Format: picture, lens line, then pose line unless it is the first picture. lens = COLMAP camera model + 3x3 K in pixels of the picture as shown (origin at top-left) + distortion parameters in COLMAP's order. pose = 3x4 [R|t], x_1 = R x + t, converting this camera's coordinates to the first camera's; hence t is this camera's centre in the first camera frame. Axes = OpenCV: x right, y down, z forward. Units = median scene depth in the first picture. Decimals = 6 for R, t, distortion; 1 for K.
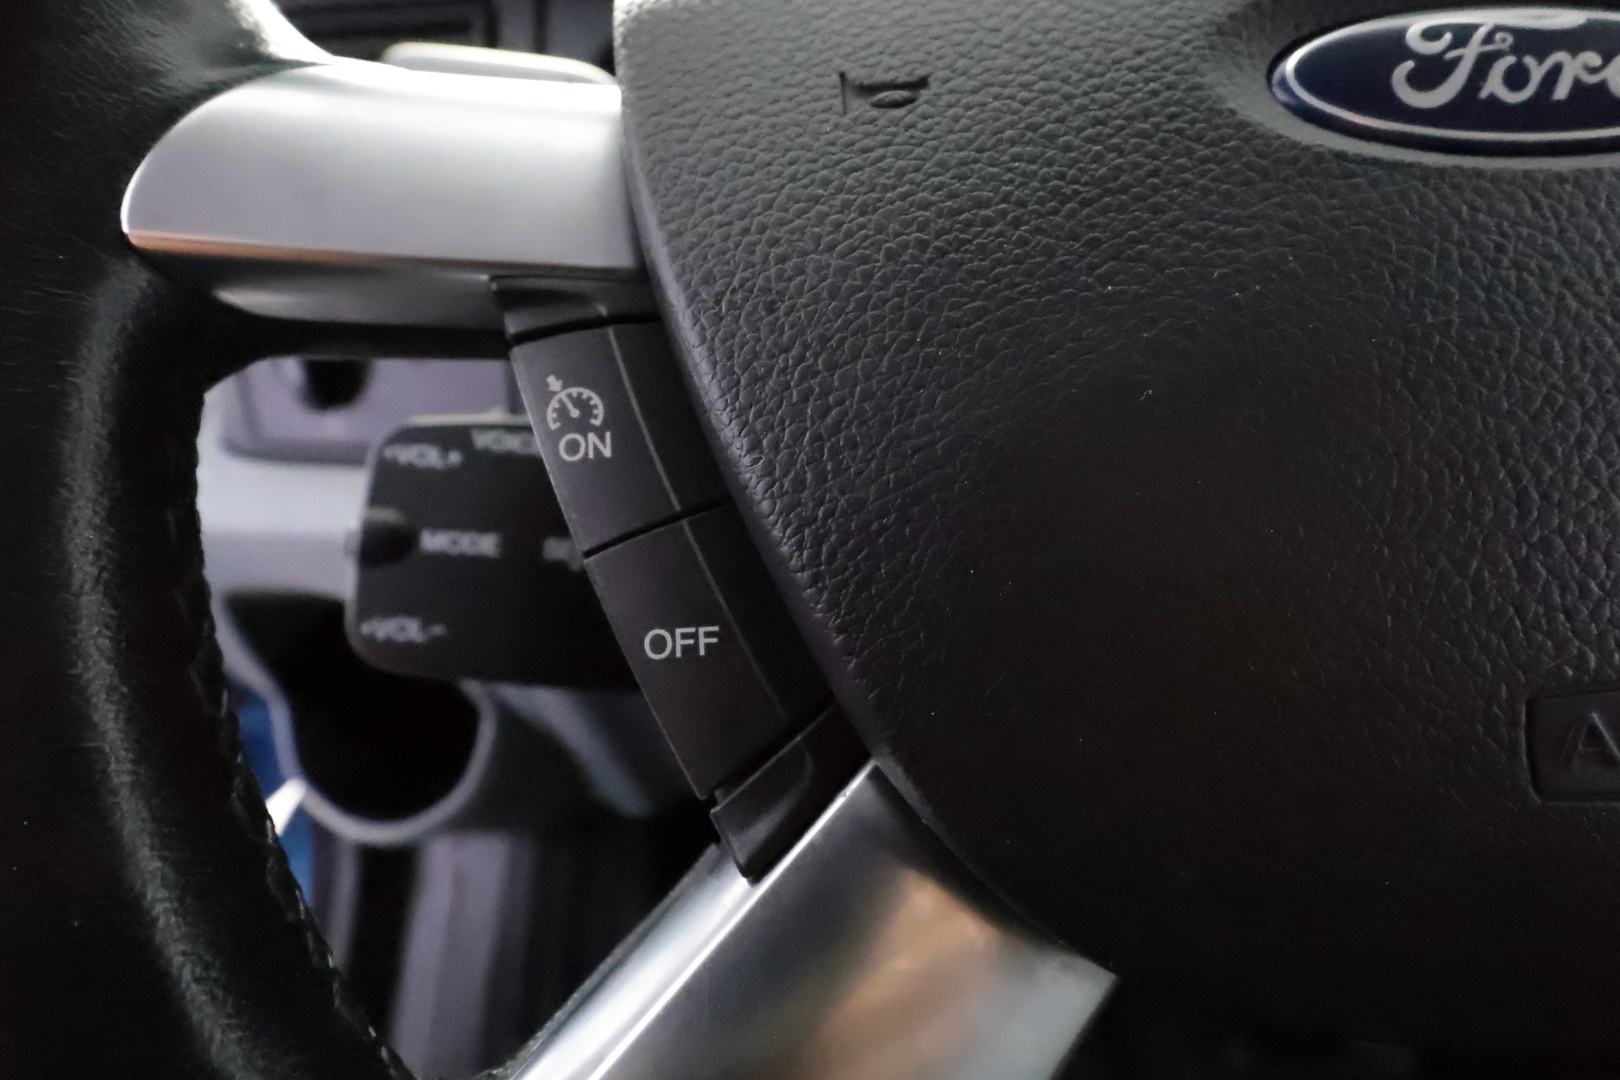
lens RADIAL K [[775.3, 0, 813.6], [0, 775.3, 534.9], [0, 0, 1]] dist [-0.001803, -0.000568]
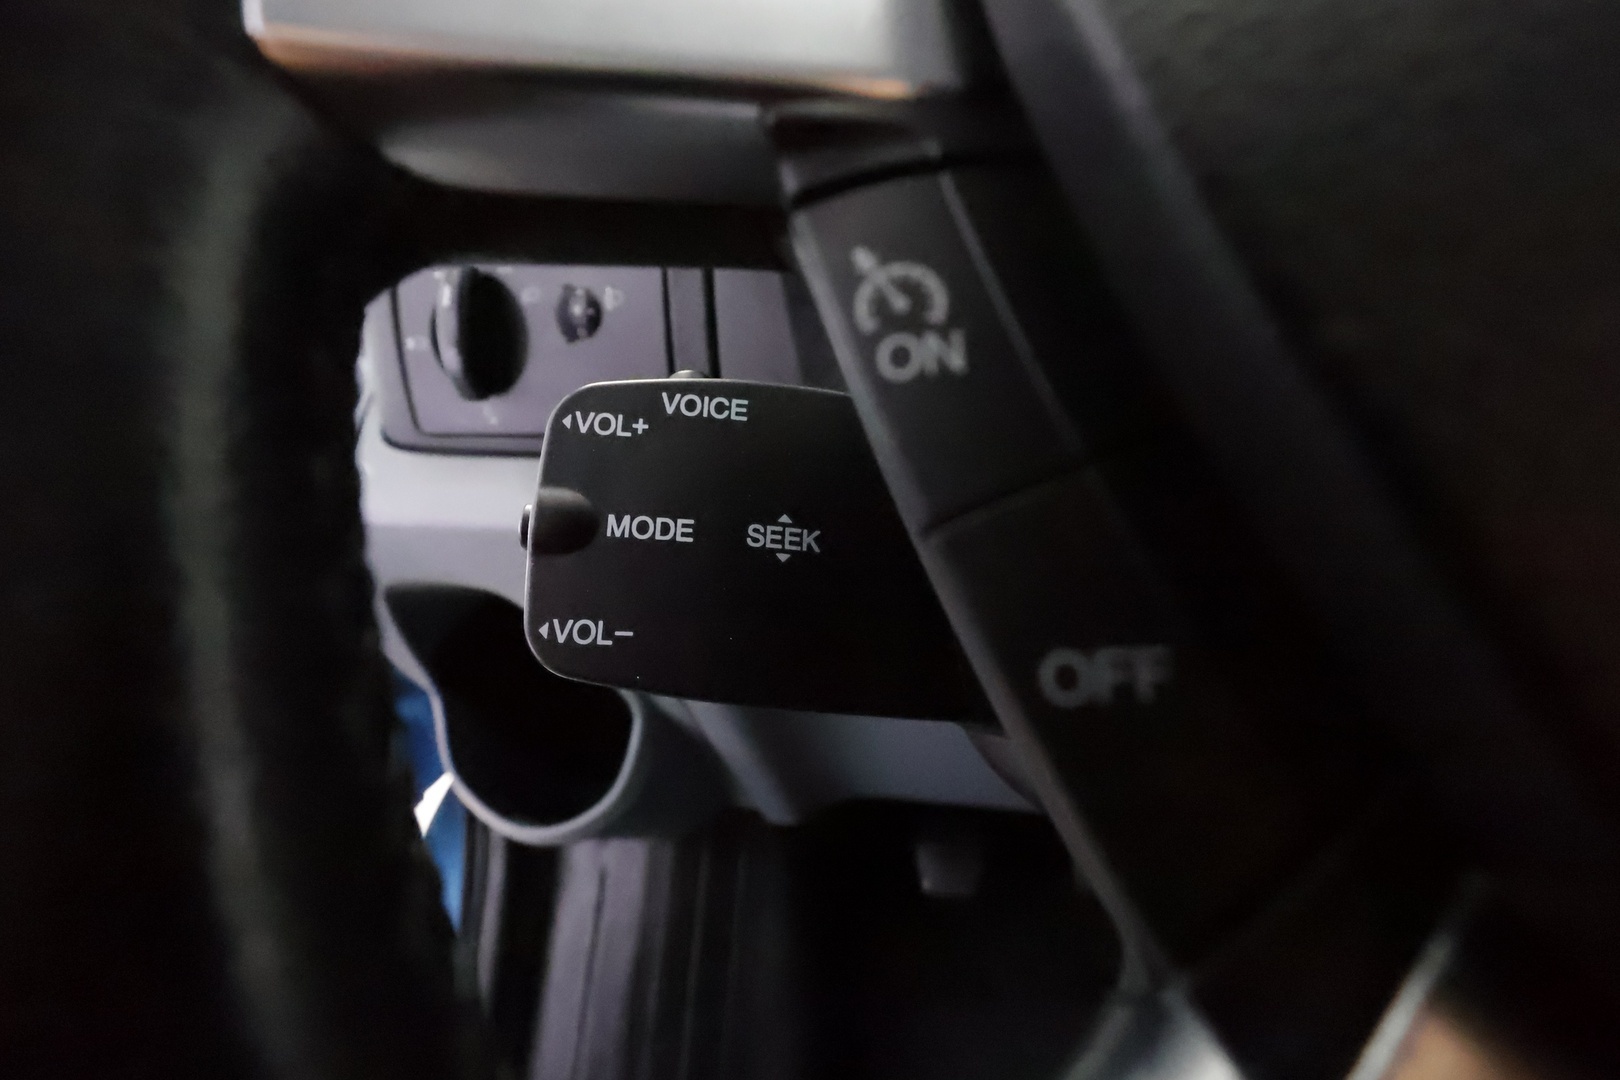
lens RADIAL K [[775.3, 0, 813.6], [0, 775.3, 534.9], [0, 0, 1]] dist [-0.001803, -0.000568]
pose [[0.989417, -0.000986, -0.145098, -0.165342], [0.001125, 0.999999, 0.000877, 0.017012], [0.145097, -0.001030, 0.989417, 0.211775]]
